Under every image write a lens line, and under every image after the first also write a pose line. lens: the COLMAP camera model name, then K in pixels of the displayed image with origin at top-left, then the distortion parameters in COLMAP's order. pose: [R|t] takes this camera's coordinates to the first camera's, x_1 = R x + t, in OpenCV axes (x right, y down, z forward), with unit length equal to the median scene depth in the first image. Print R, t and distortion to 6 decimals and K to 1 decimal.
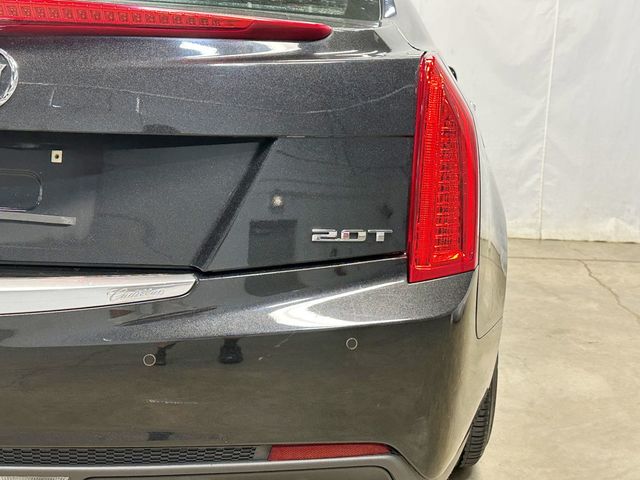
lens RADIAL K [[833.9, 0, 310.5], [0, 833.9, 223.5], [0, 0, 1]] dist [0.138437, 0.000000]
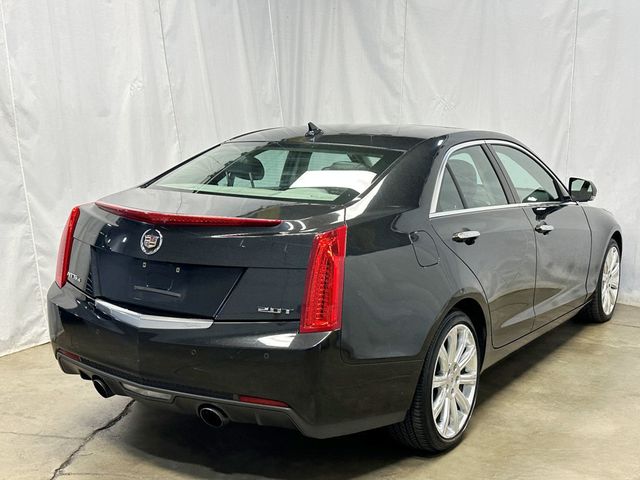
lens RADIAL K [[833.9, 0, 325.8], [0, 833.9, 227.6], [0, 0, 1]] dist [0.138437, 0.000000]
pose [[0.866688, 0.039827, -0.497258, 1.319134], [-0.059564, 0.997939, -0.023888, -0.168962], [0.495282, 0.050322, 0.867274, -0.975109]]
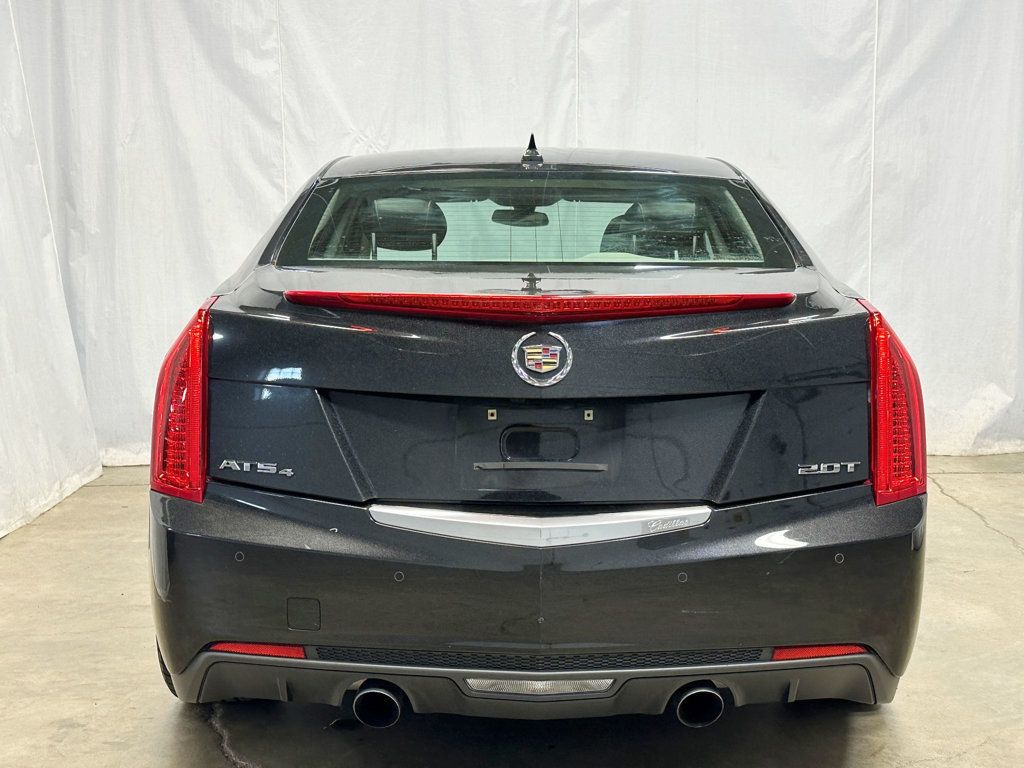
lens RADIAL K [[1334.3, 0, 505.1], [0, 1334.3, 383.2], [0, 0, 1]] dist [0.138437, 0.000000]
pose [[0.997628, -0.046363, 0.050876, -0.499169], [0.048103, 0.998279, -0.033530, -0.063740], [-0.049234, 0.035898, 0.998142, -0.892559]]
